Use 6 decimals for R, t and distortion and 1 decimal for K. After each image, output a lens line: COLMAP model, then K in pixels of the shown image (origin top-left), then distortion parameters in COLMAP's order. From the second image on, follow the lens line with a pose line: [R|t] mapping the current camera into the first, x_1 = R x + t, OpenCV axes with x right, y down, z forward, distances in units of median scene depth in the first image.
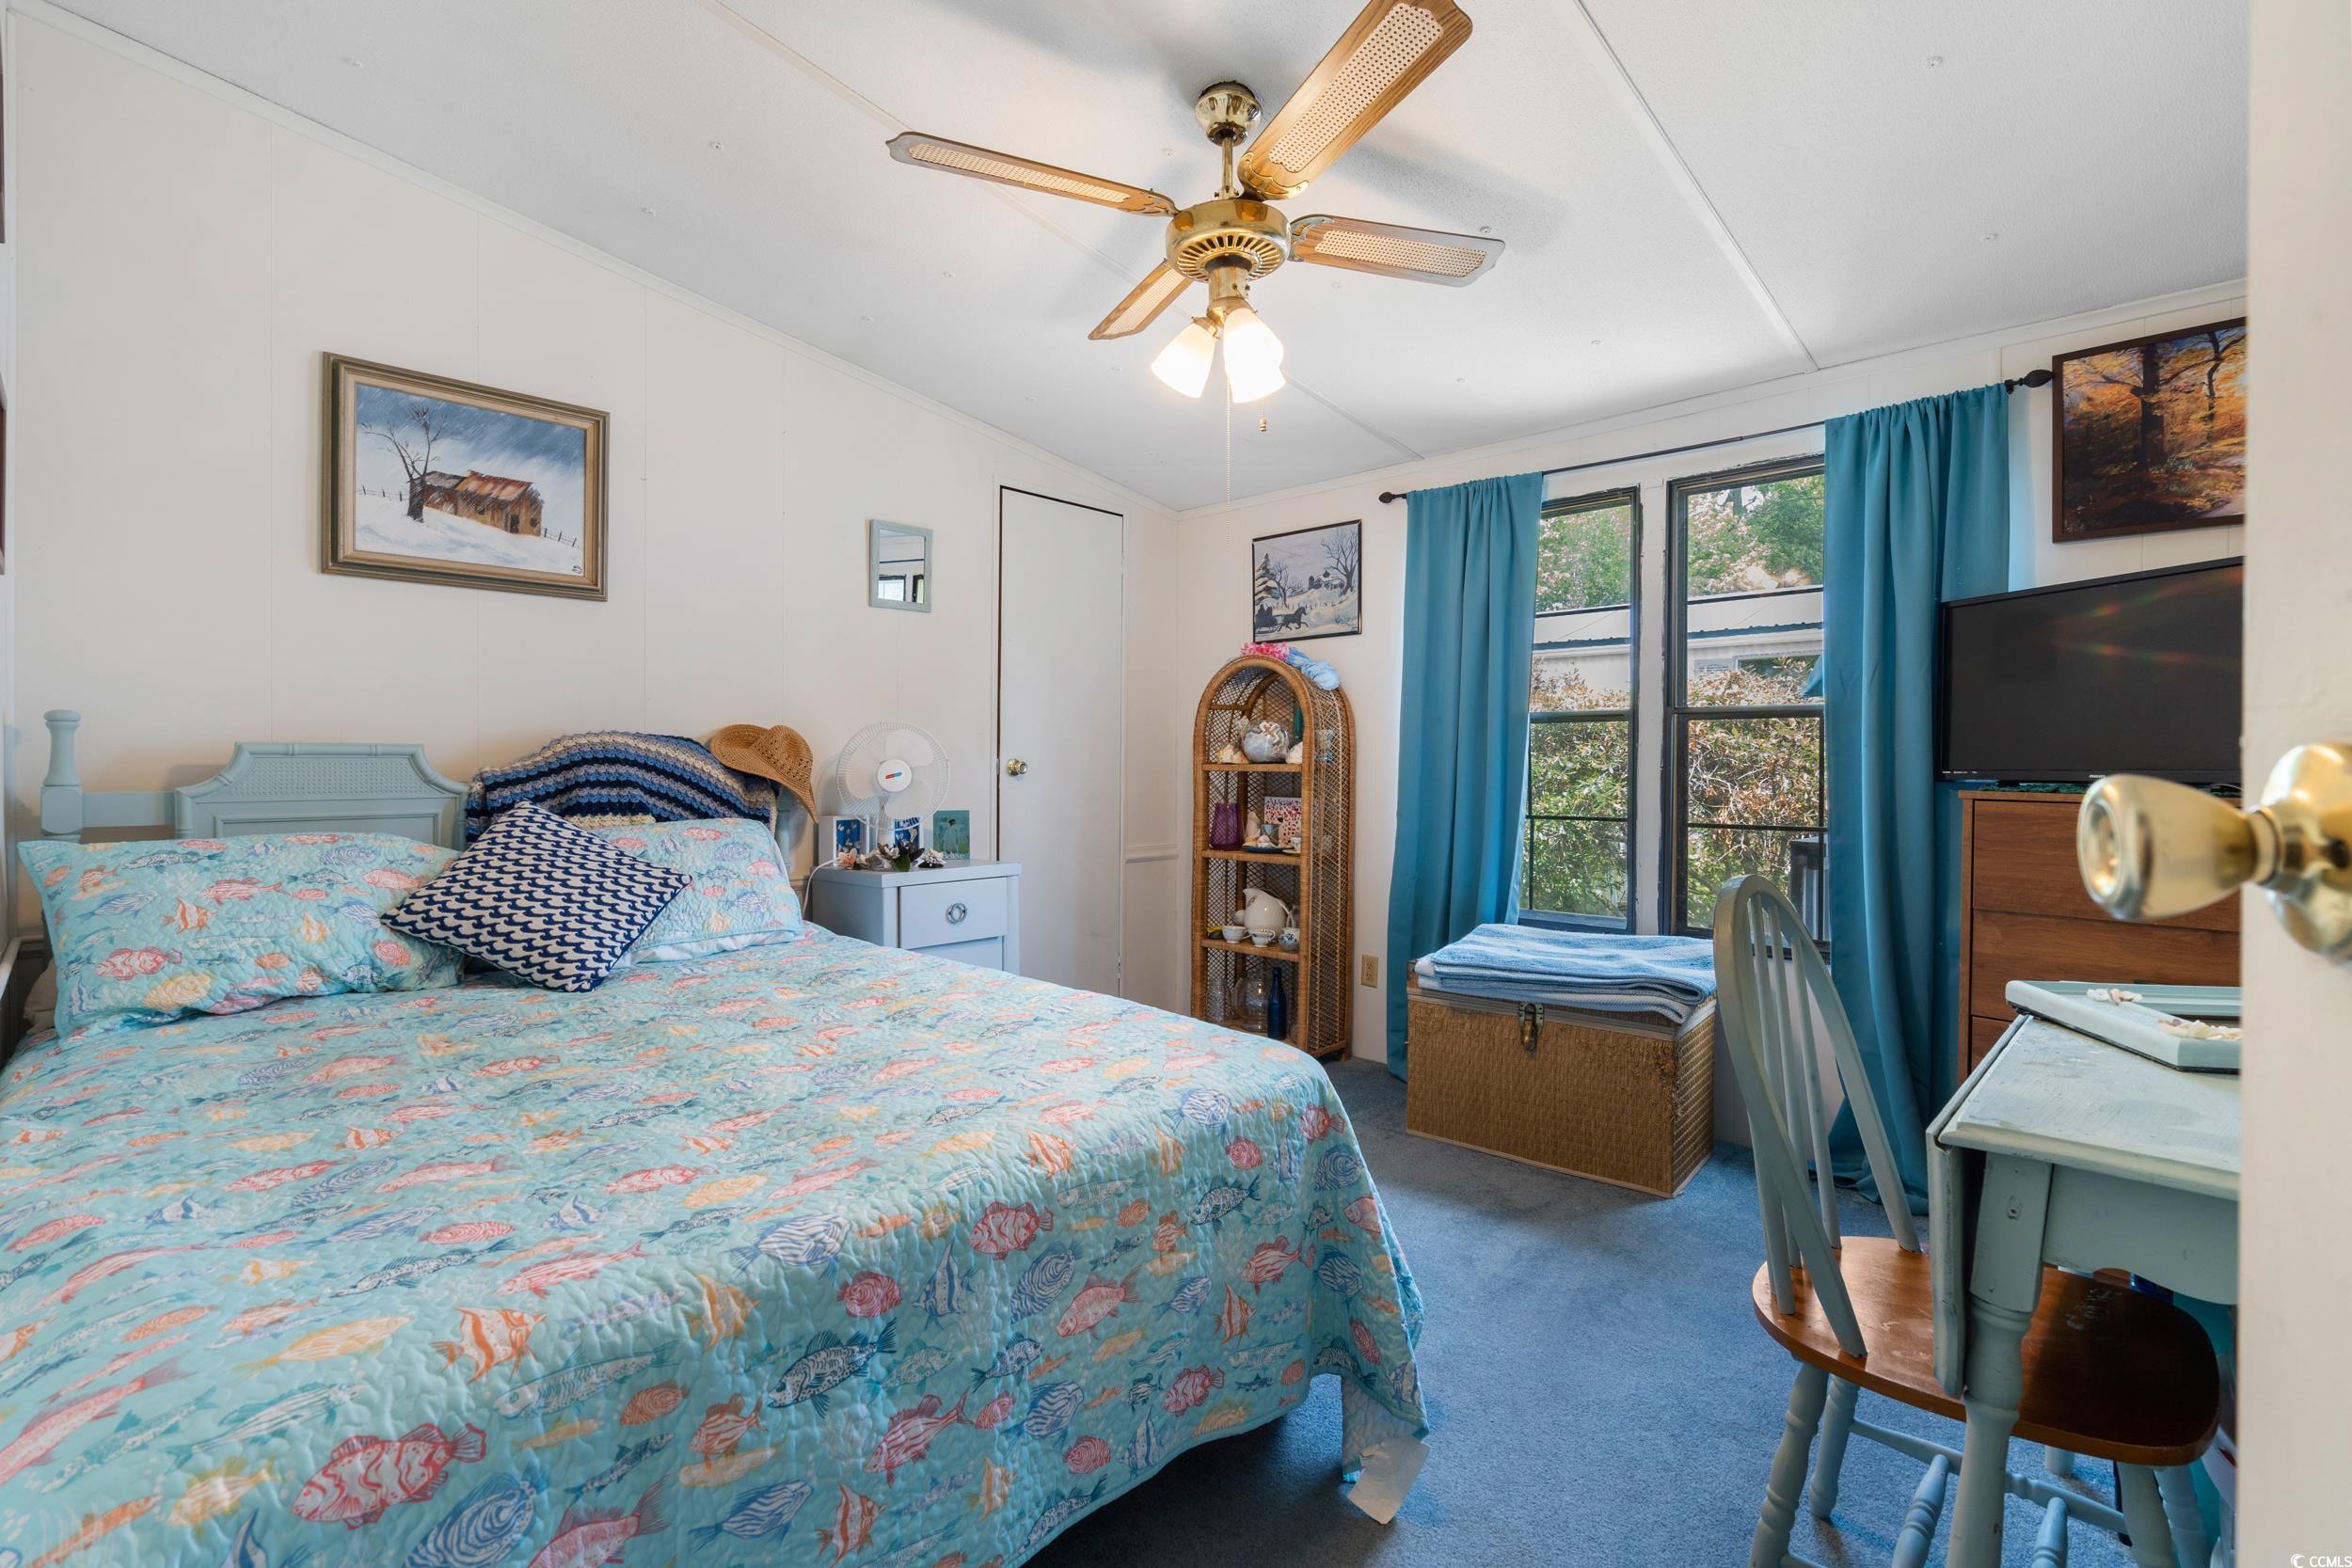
lens RADIAL K [[1073.1, 0, 1161.7], [0, 1073.1, 780.5], [0, 0, 1]] dist [-0.005059, 0.003163]
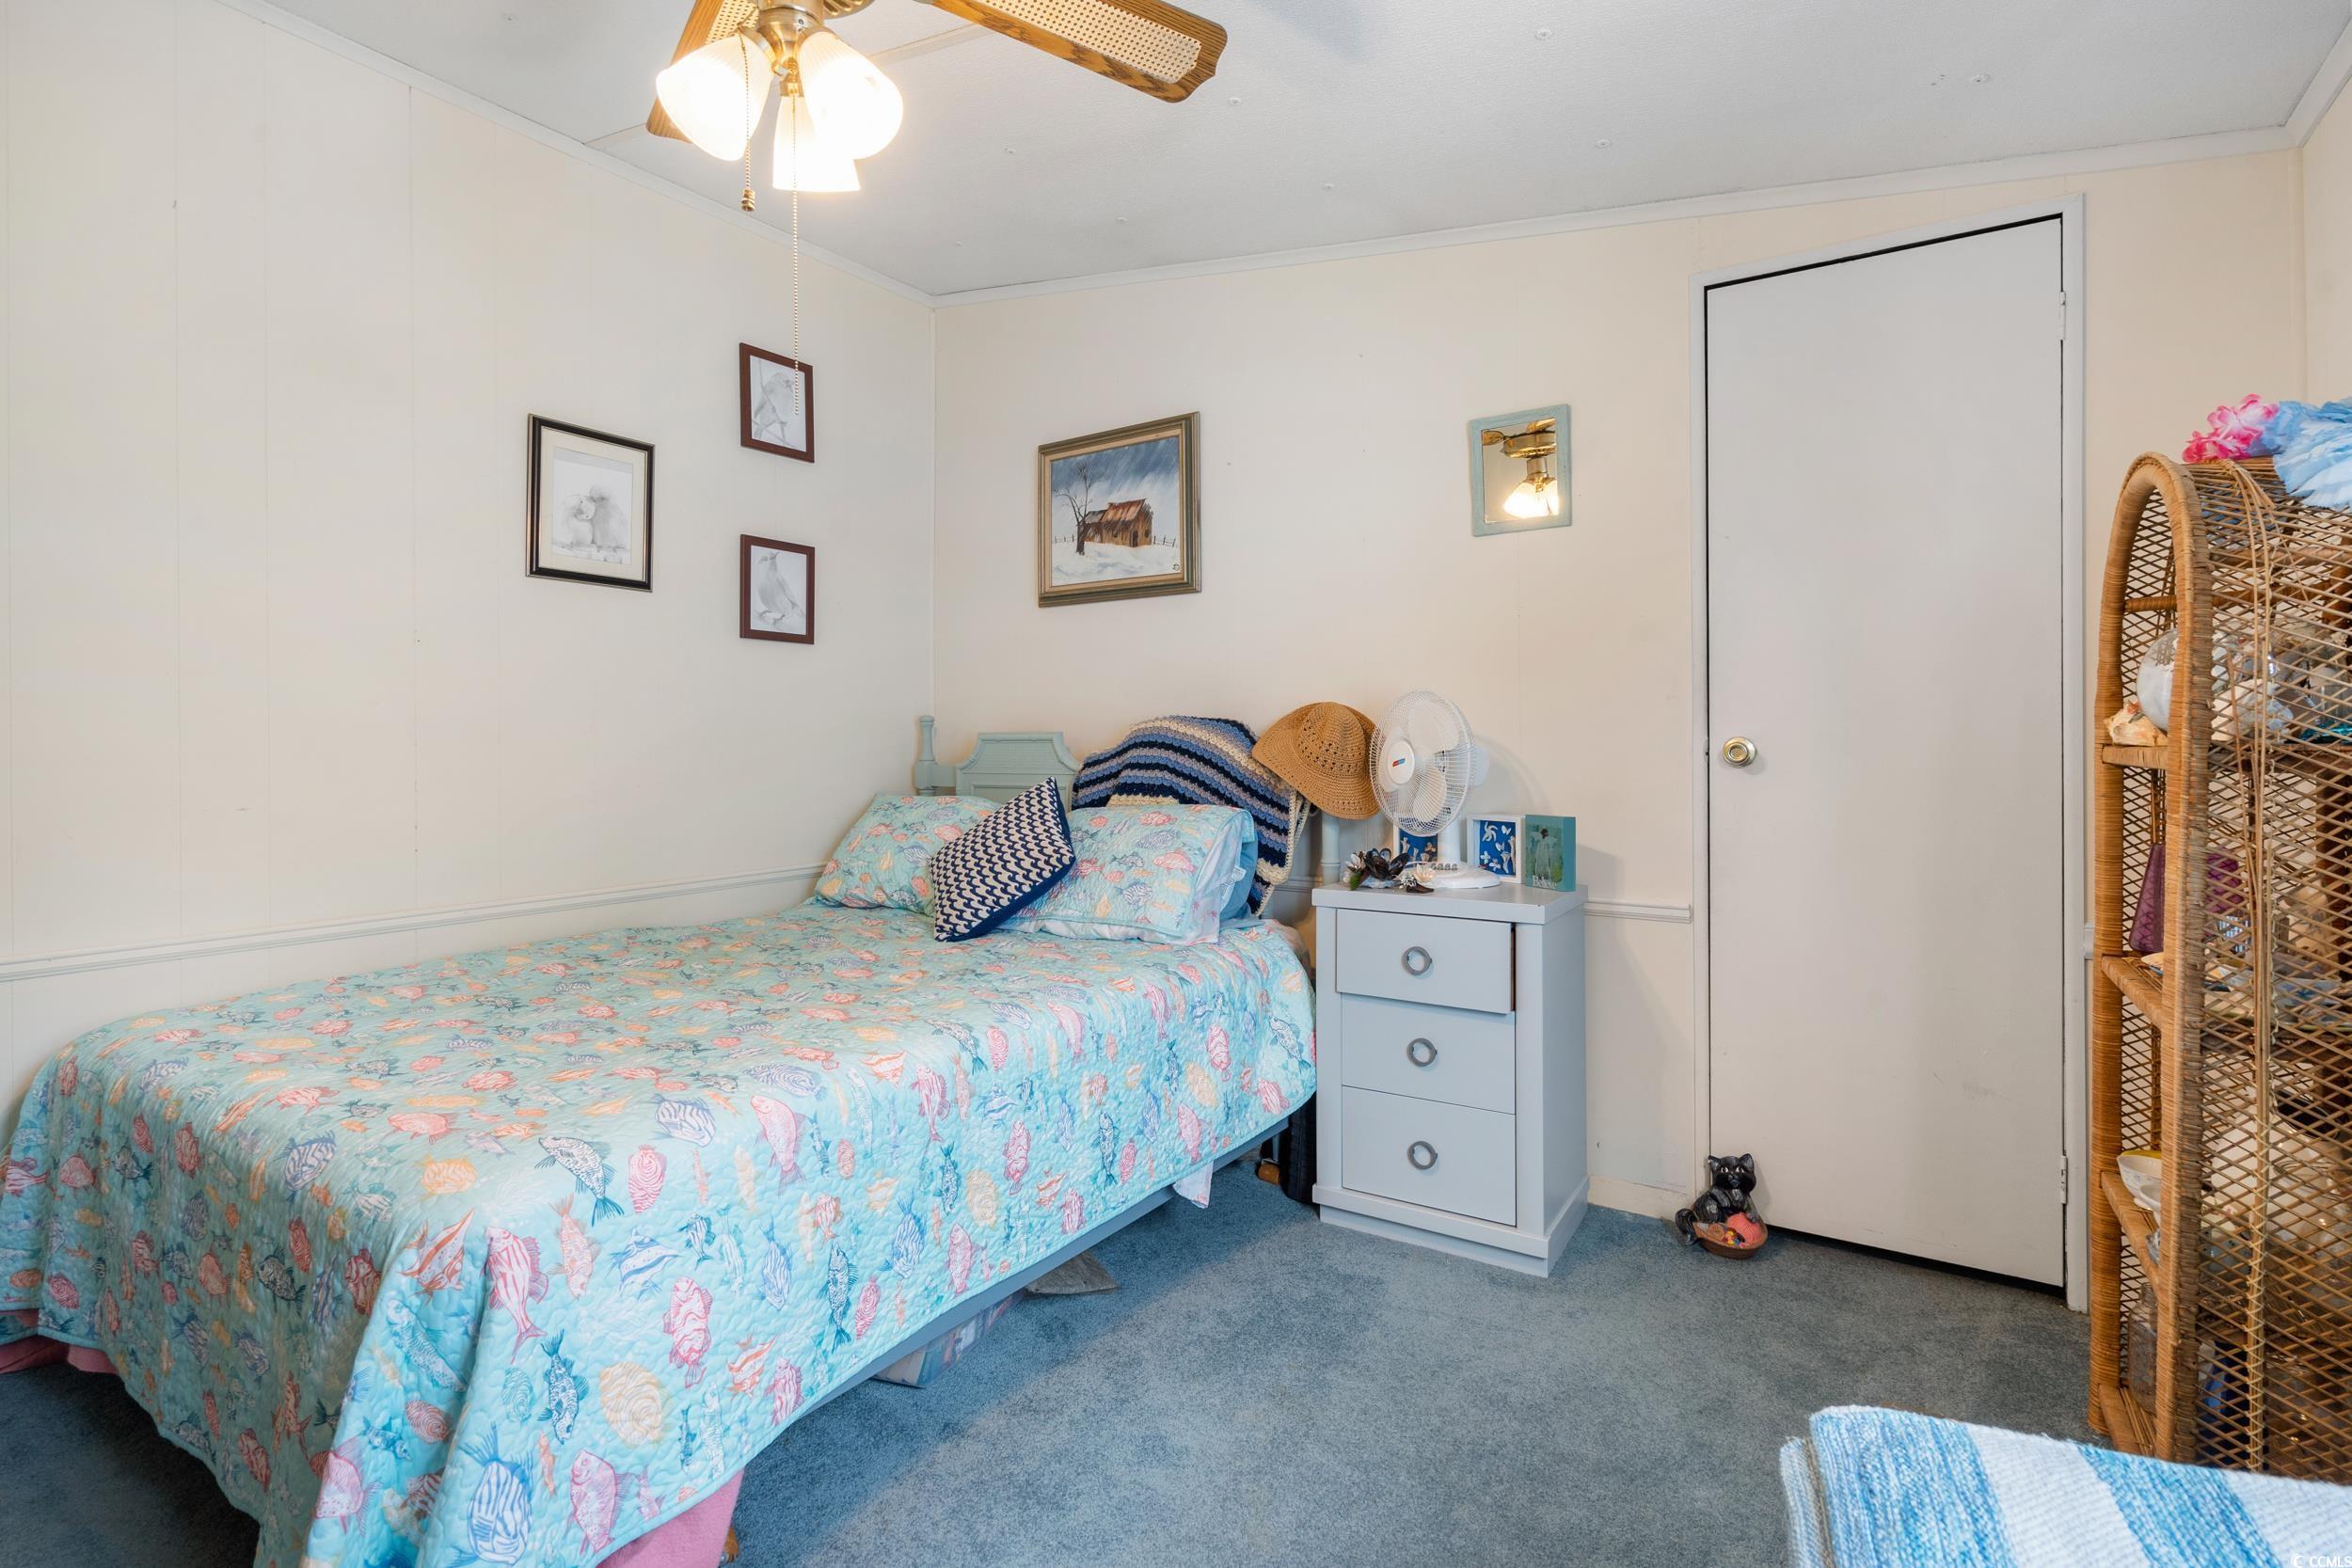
lens RADIAL K [[1073.1, 0, 1140.5], [0, 1073.1, 750.4], [0, 0, 1]] dist [-0.005059, 0.003163]
pose [[0.183055, 0.008056, -0.983070, 0.536506], [-0.009428, 0.999935, 0.006438, -0.019497], [0.983057, 0.008089, 0.183119, 0.800683]]
